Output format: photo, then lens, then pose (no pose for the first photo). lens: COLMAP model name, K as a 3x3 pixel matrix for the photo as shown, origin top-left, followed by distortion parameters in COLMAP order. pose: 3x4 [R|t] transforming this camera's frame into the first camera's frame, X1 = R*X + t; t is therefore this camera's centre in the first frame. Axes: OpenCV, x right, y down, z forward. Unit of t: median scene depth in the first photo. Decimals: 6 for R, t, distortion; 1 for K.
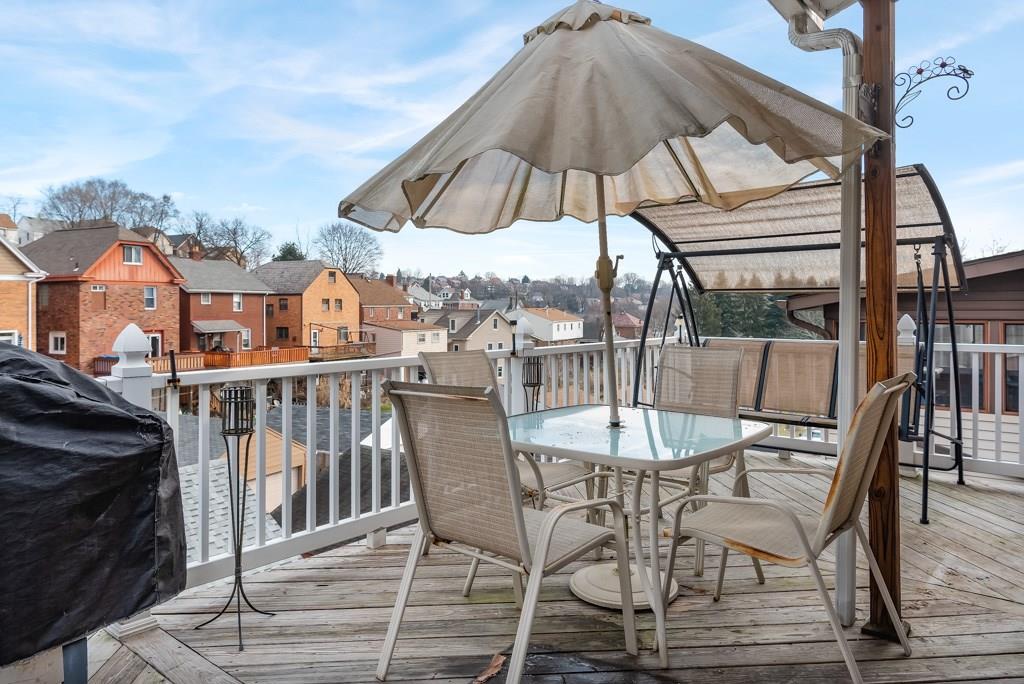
lens RADIAL K [[718.4, 0, 512.5], [0, 718.4, 337.6], [0, 0, 1]] dist [-0.001053, -0.000201]
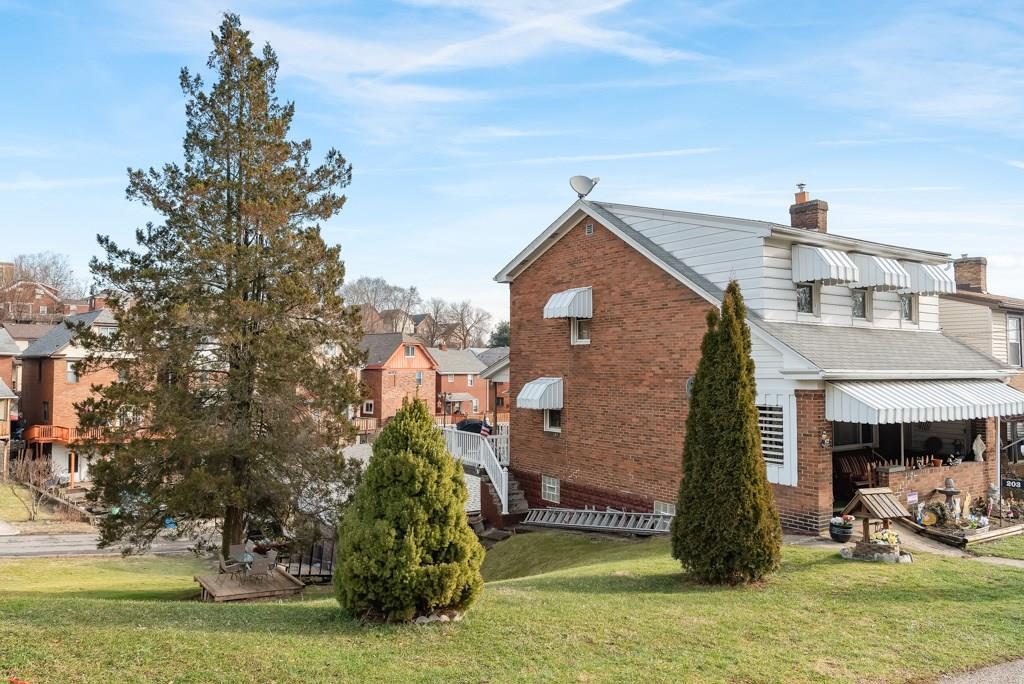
lens RADIAL K [[752.2, 0, 510.8], [0, 752.2, 341.7], [0, 0, 1]] dist [-0.003261, -0.000399]
pose [[0.957773, -0.003985, -0.287498, 0.067159], [-0.018249, 0.997046, -0.074613, -0.007335], [0.286946, 0.076709, 0.954871, -0.218992]]
